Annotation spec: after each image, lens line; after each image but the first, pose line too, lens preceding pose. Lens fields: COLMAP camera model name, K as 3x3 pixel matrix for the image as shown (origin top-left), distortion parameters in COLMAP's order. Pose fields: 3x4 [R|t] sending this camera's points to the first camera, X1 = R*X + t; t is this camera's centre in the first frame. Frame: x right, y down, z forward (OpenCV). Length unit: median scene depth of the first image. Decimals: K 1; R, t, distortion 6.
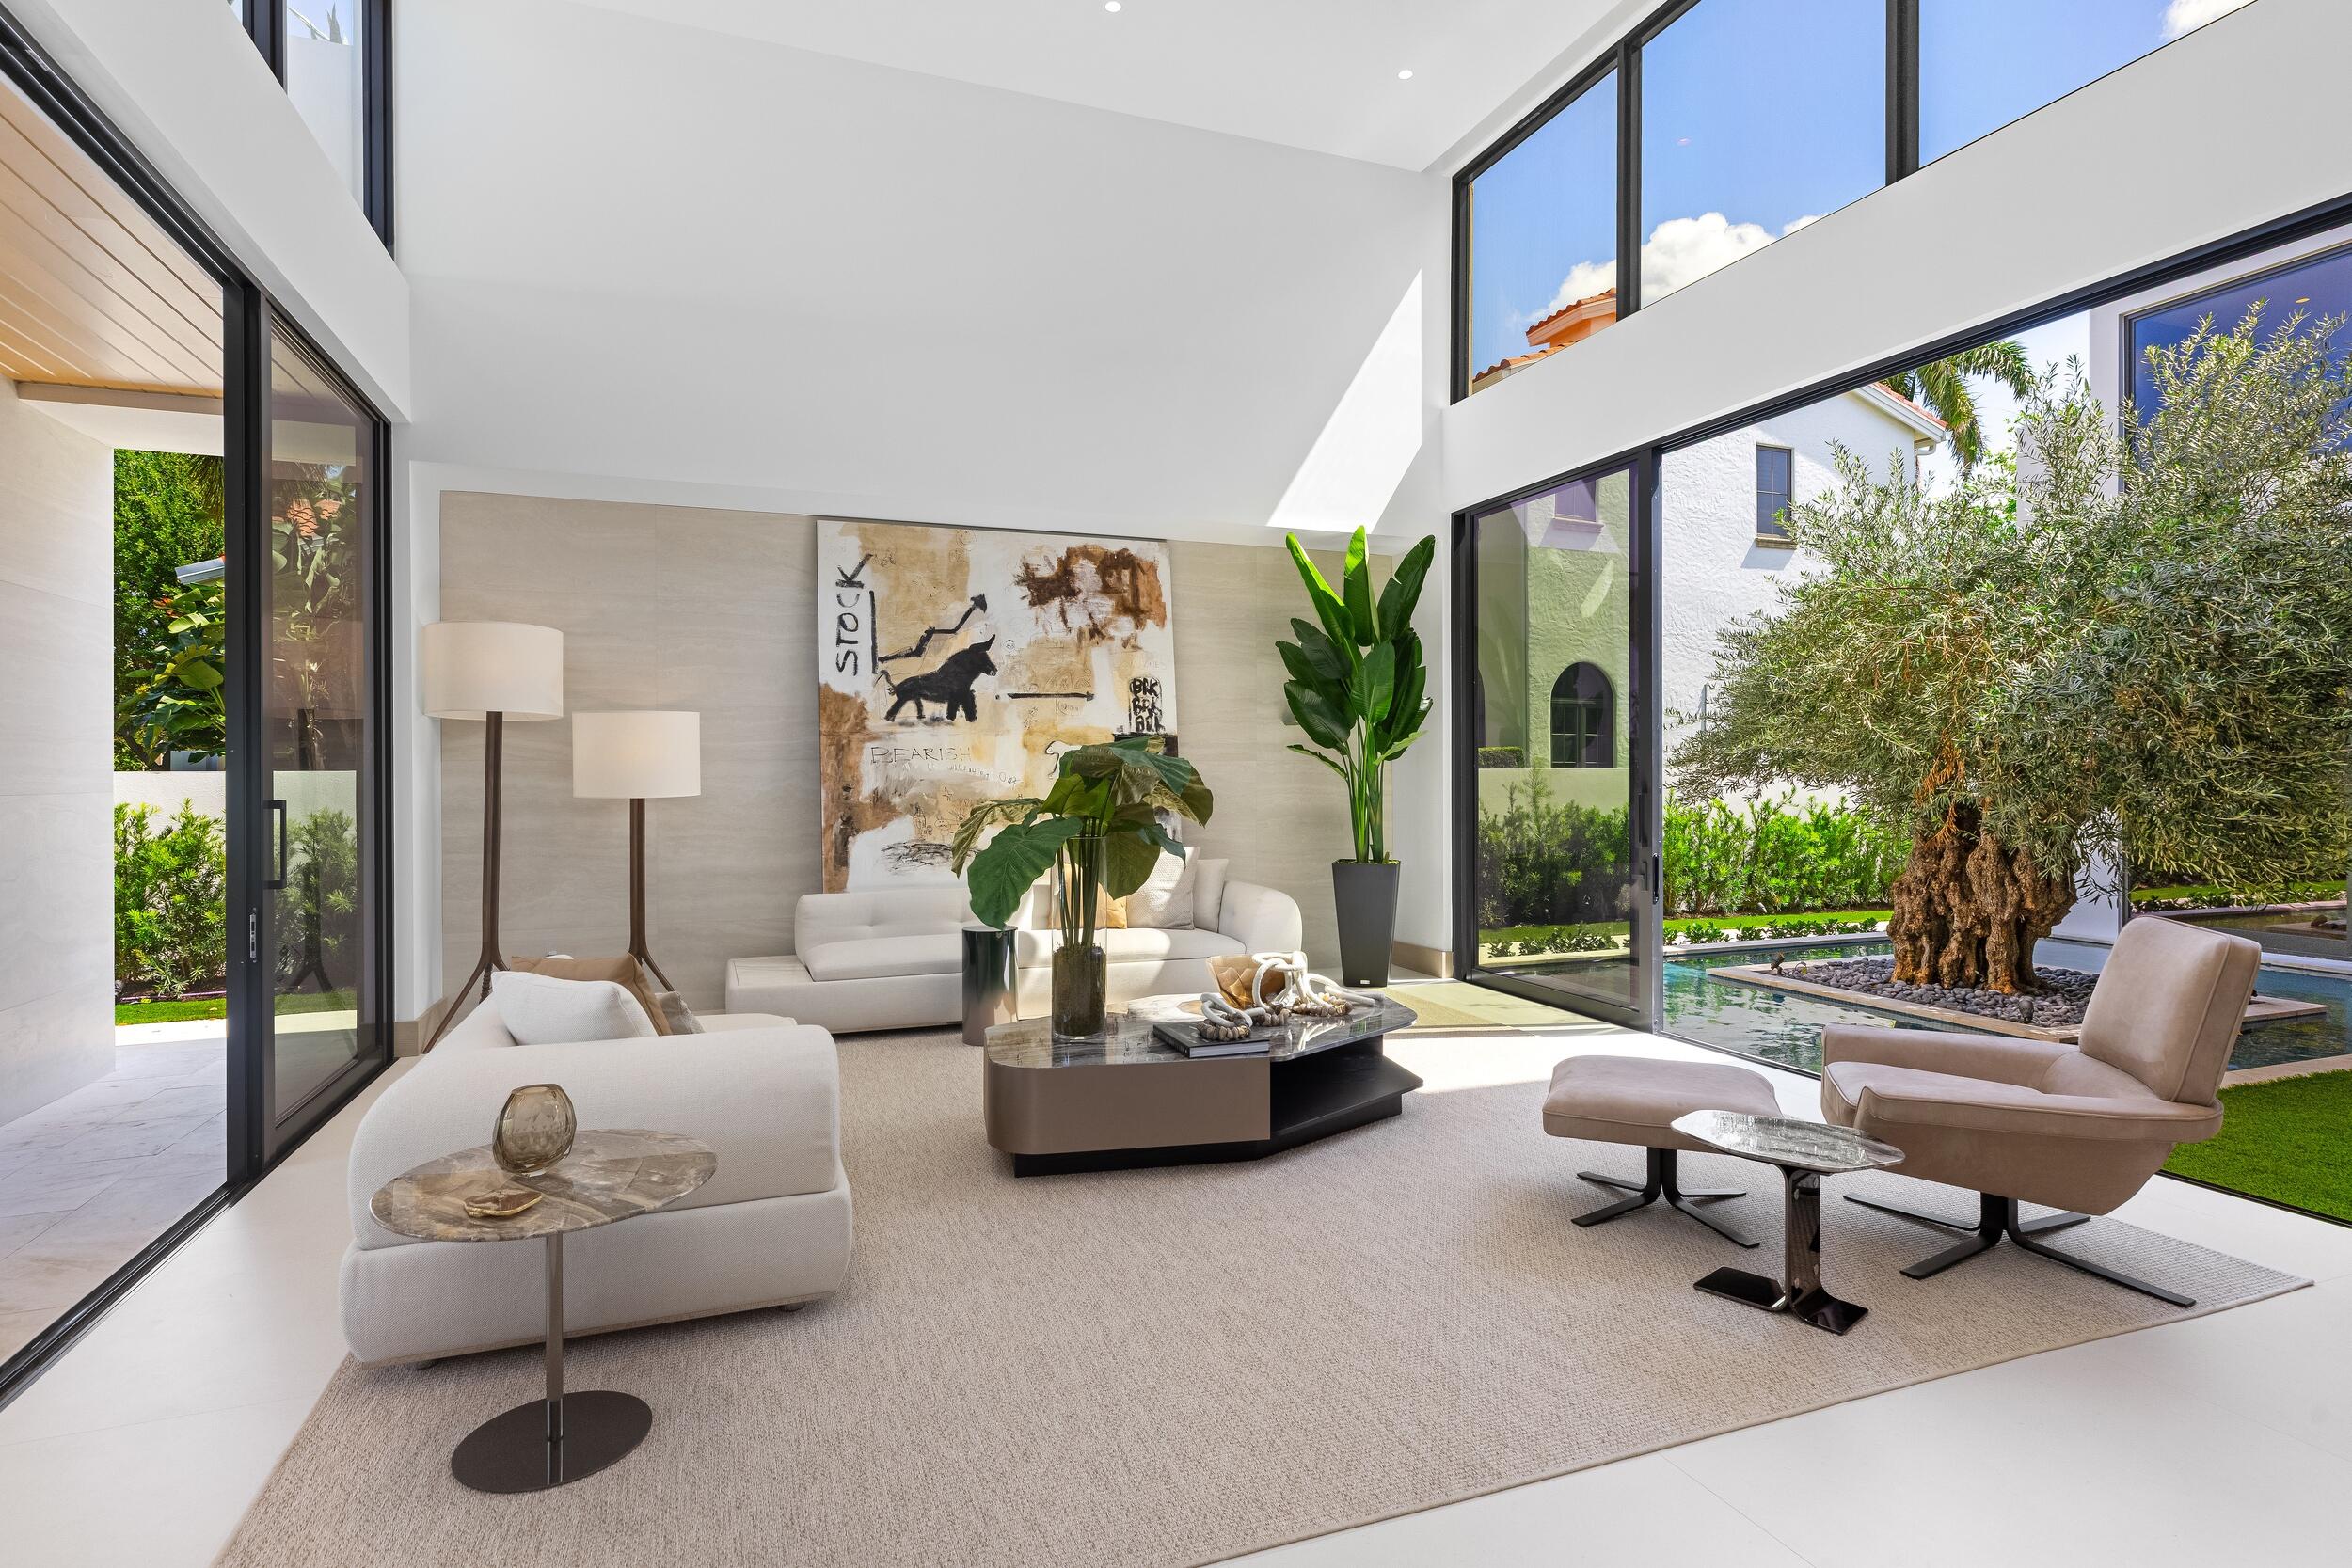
lens RADIAL K [[1205.2, 0, 1176.0], [0, 1205.2, 784.0], [0, 0, 1]] dist [-0.002705, 0.001328]
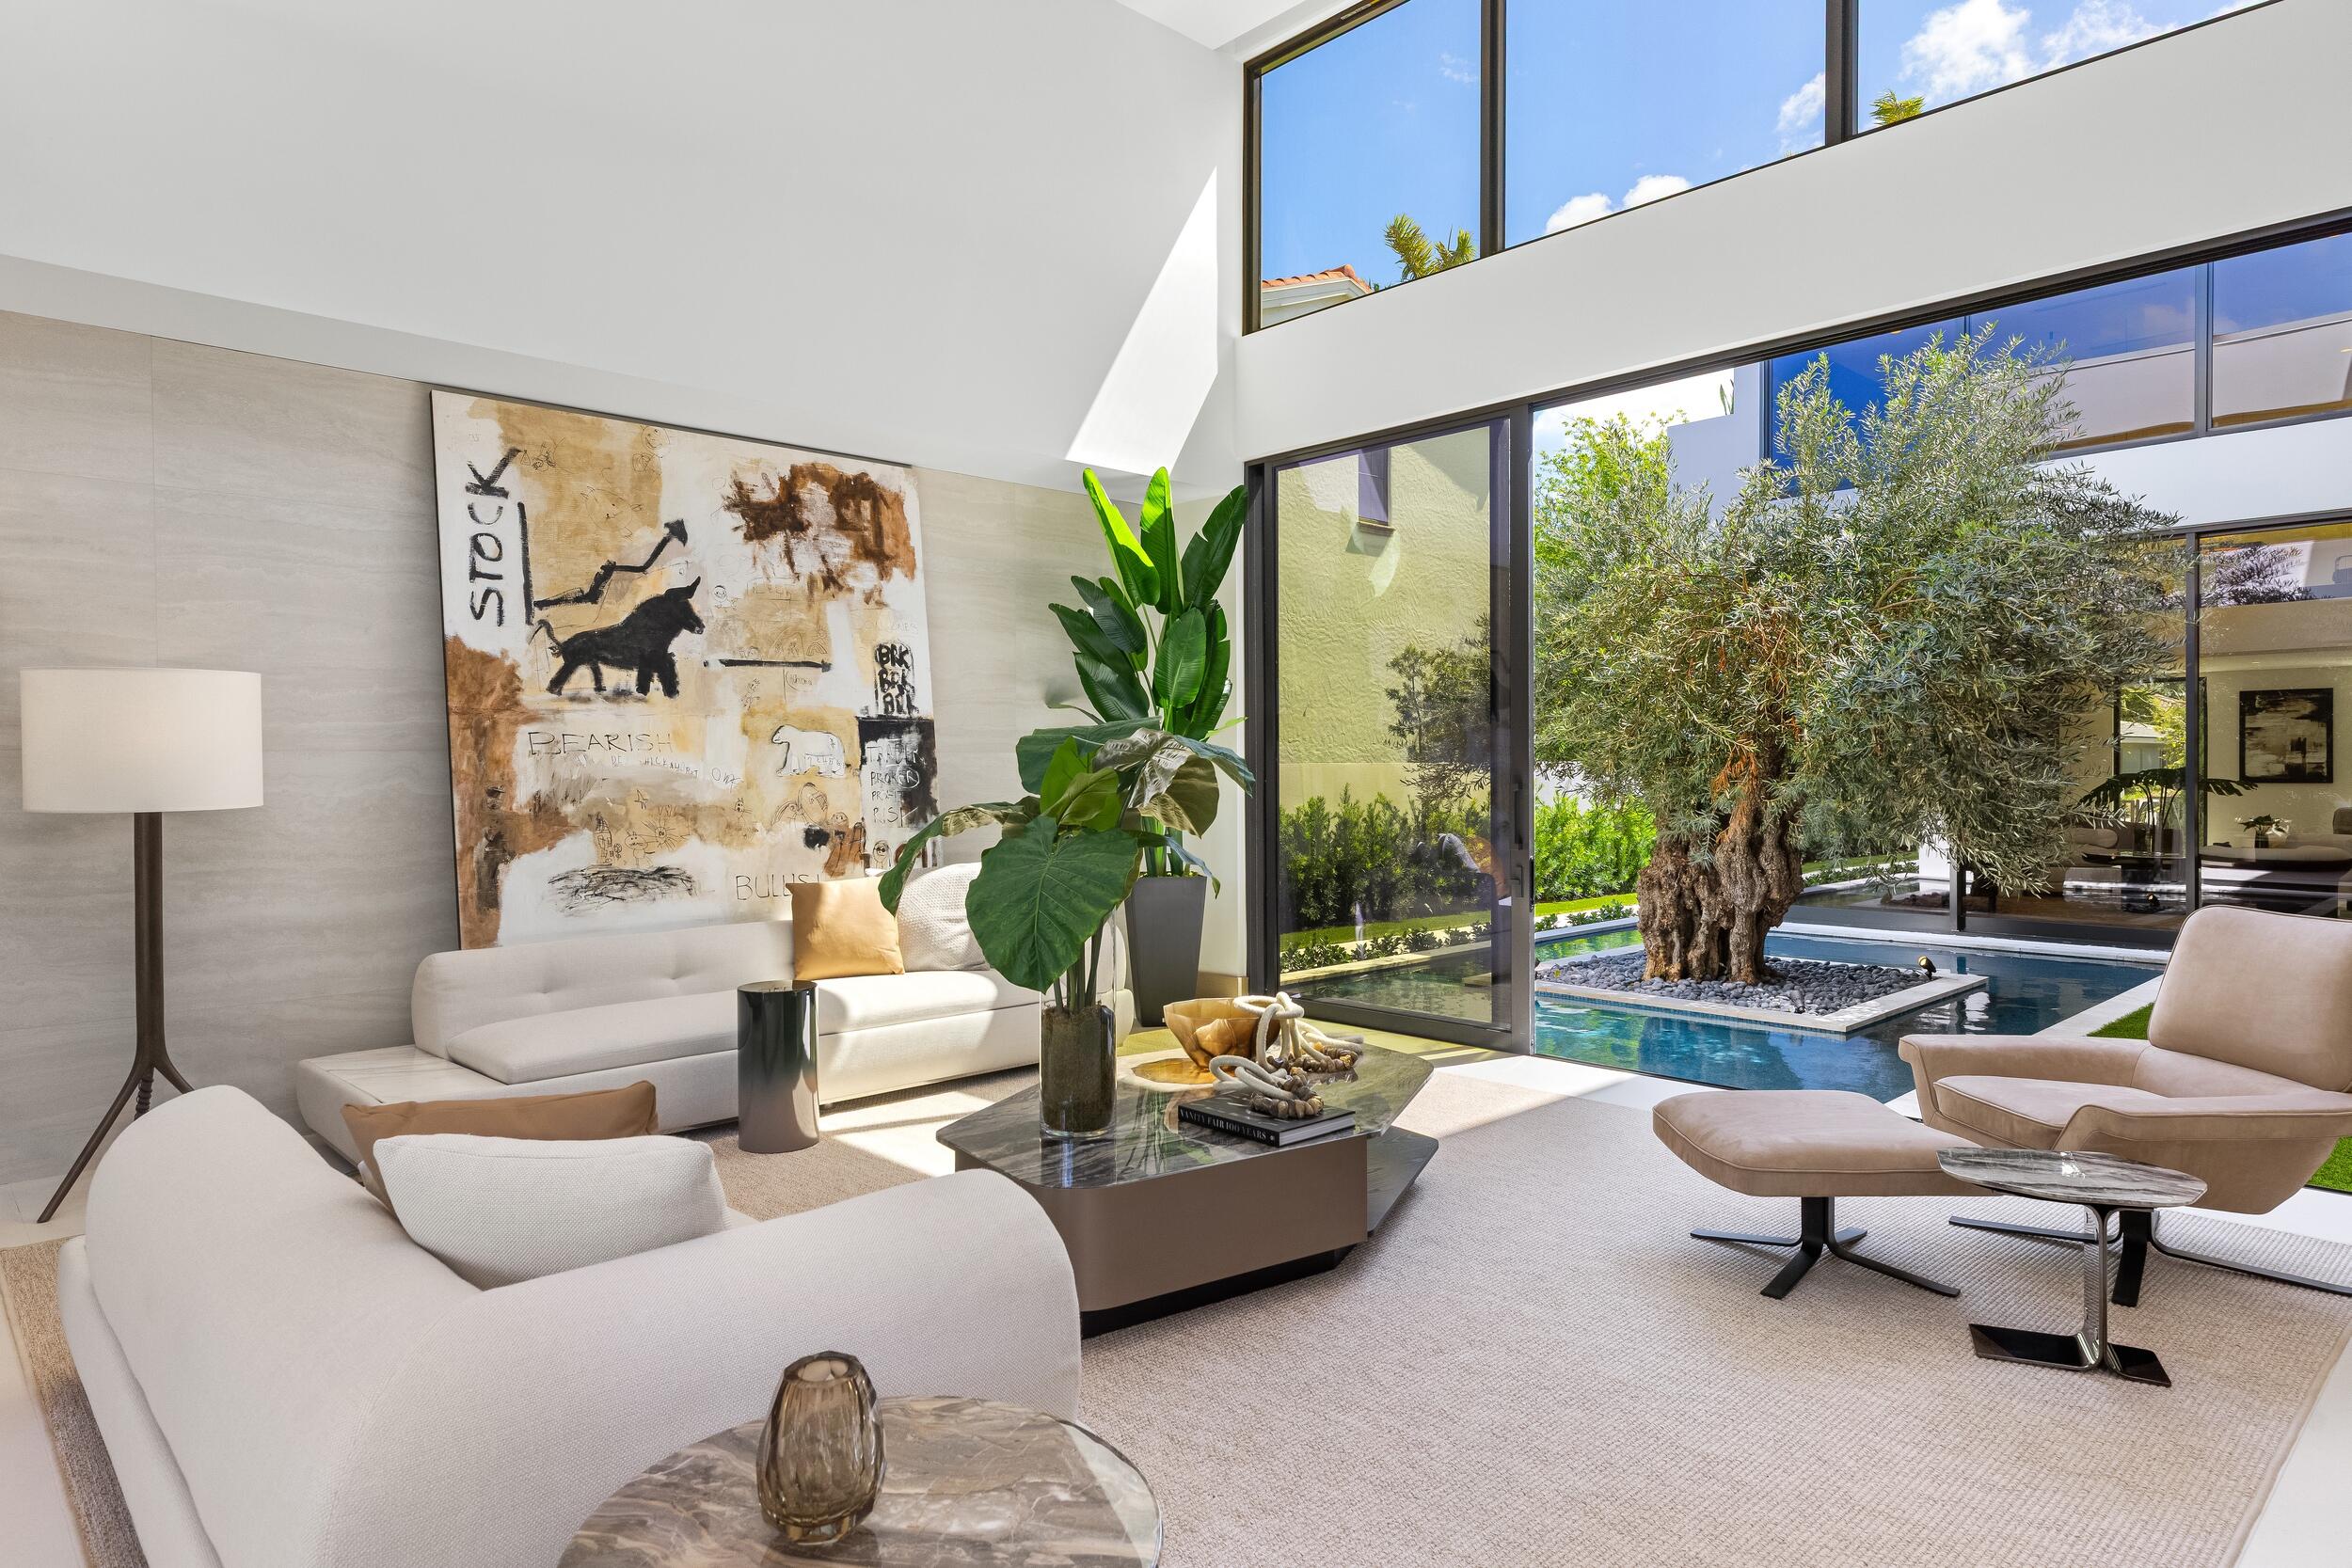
lens RADIAL K [[1376.2, 0, 1176.0], [0, 1376.2, 784.0], [0, 0, 1]] dist [0.016098, -0.001472]
pose [[0.921862, -0.008250, 0.387431, -0.210040], [0.007616, 0.999966, 0.003172, -0.000633], [-0.387444, 0.000026, 0.921893, 0.130679]]
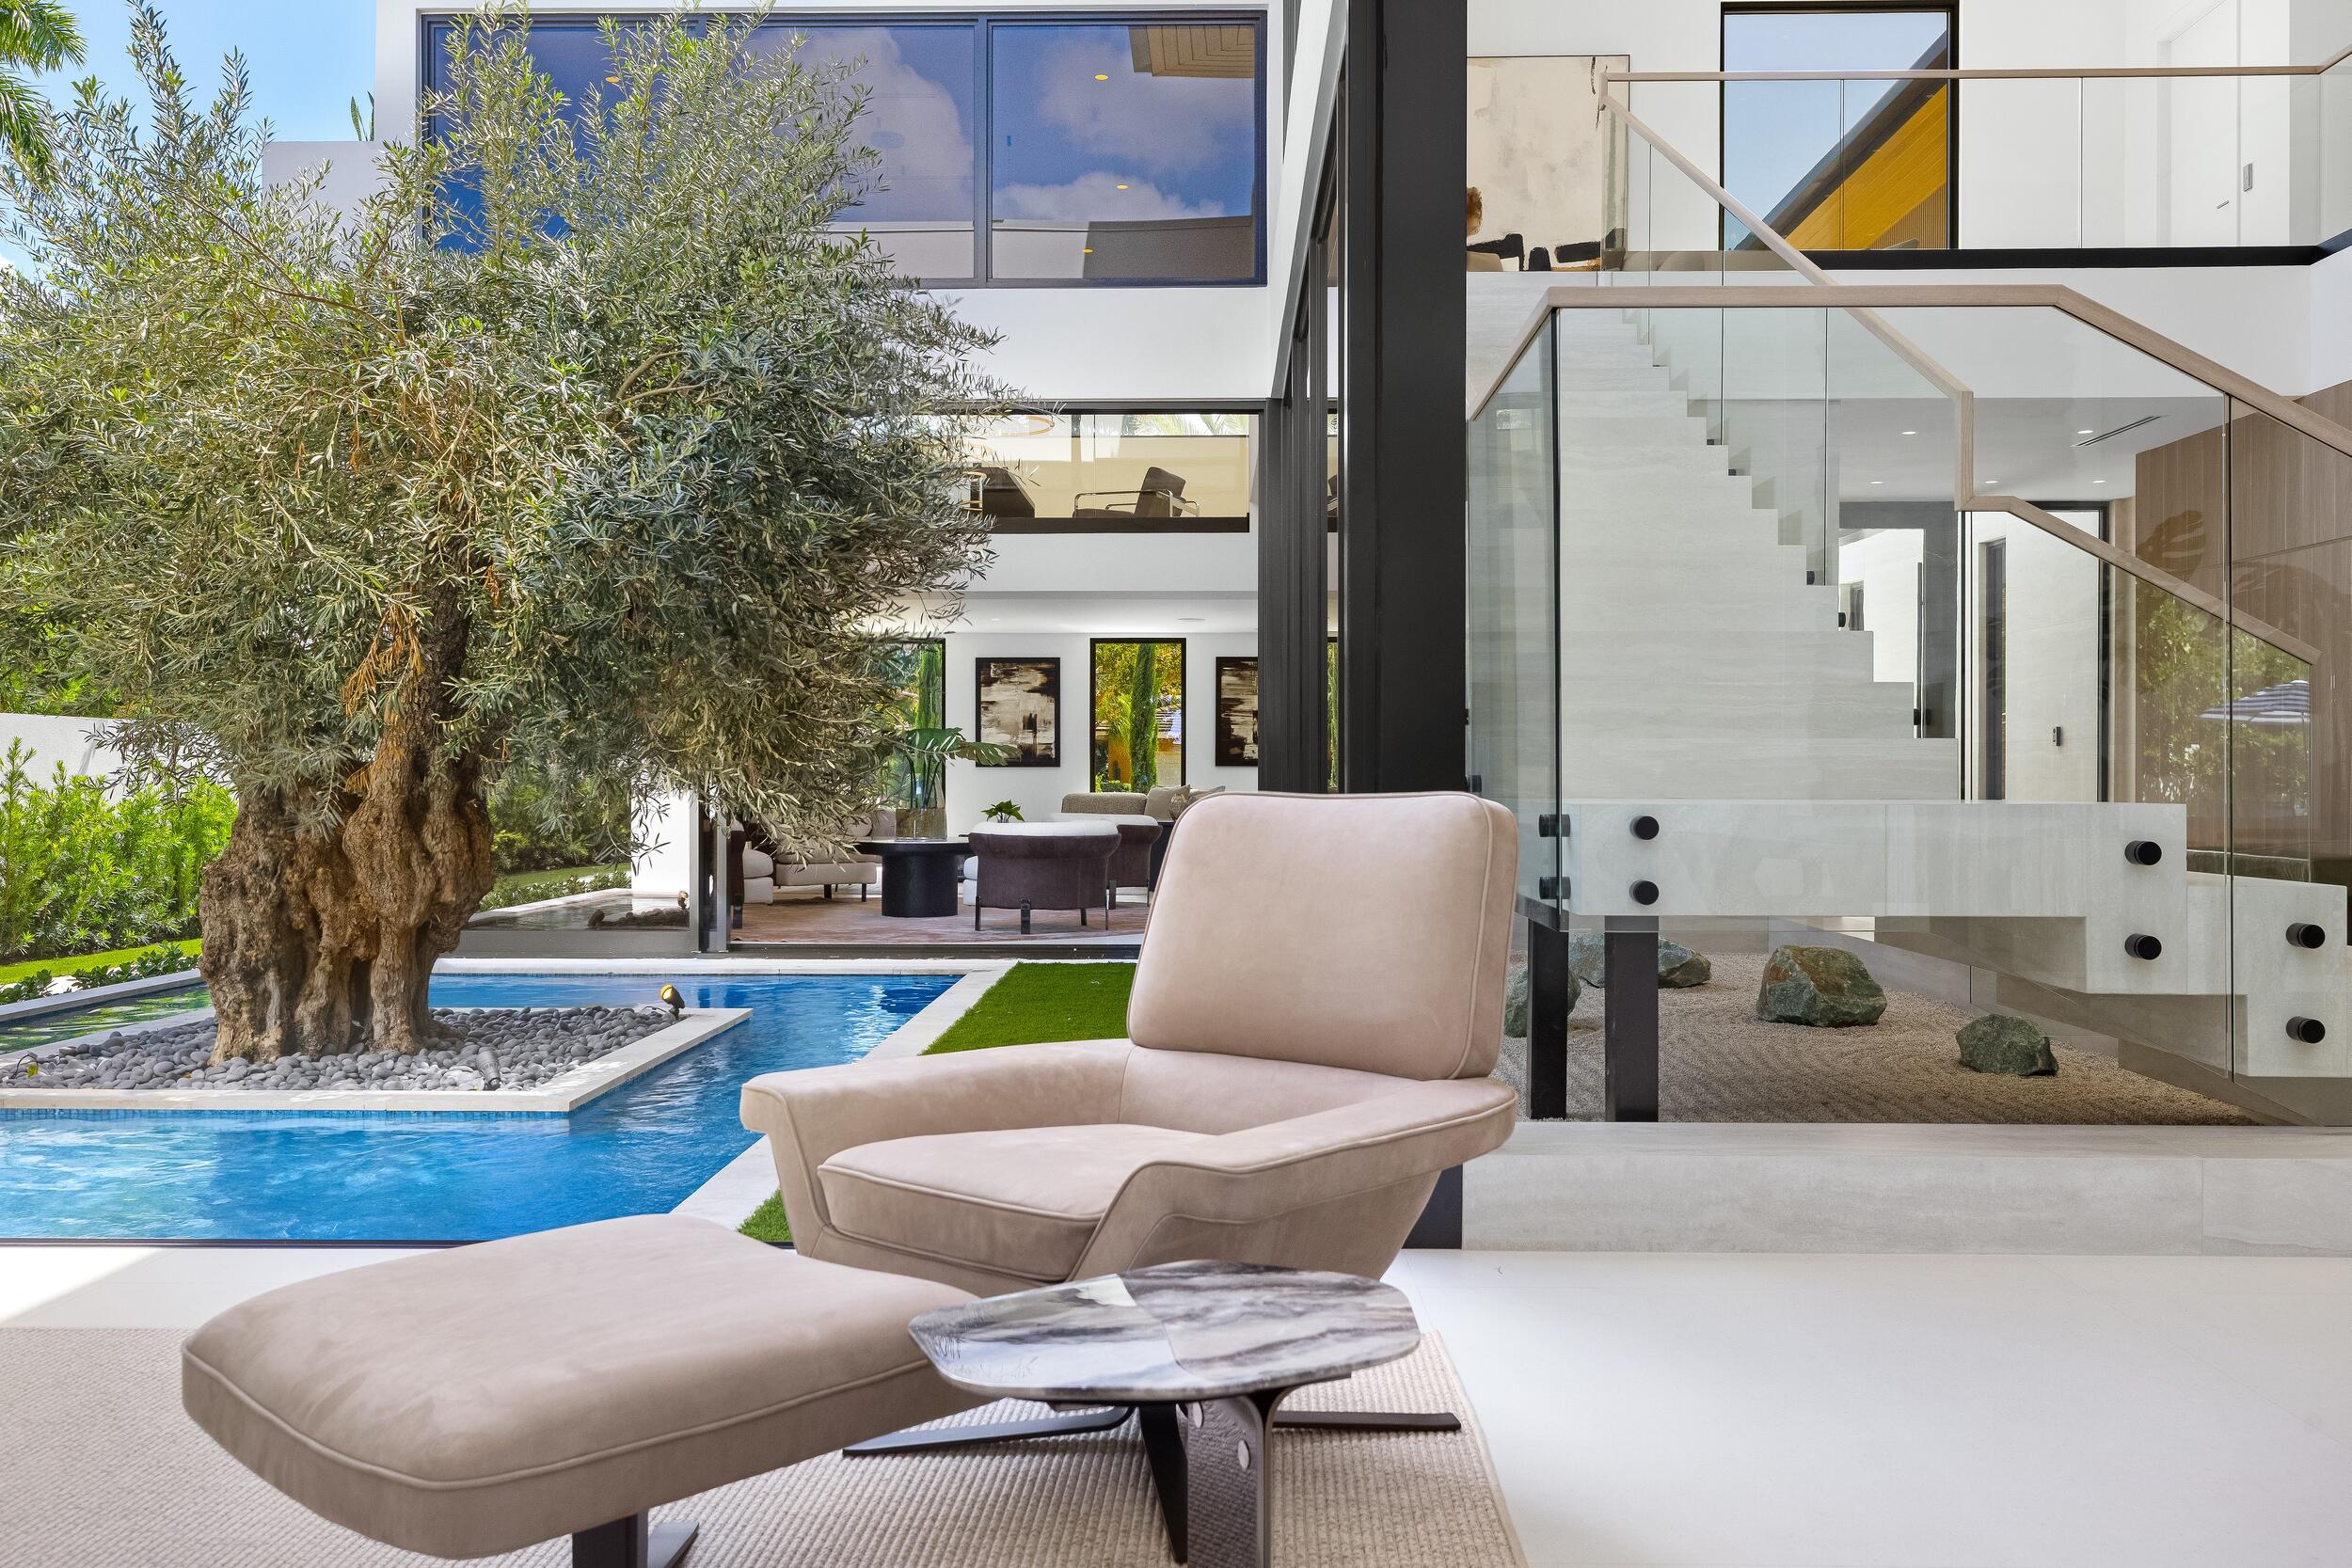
lens RADIAL K [[1903.9, 0, 1176.0], [0, 1903.9, 784.0], [0, 0, 1]] dist [0.009446, 0.006000]
pose [[0.377960, -0.001388, 0.925821, -0.027020], [0.007928, 0.999967, -0.001737, 0.051349], [-0.925788, 0.007996, 0.377958, 0.322786]]
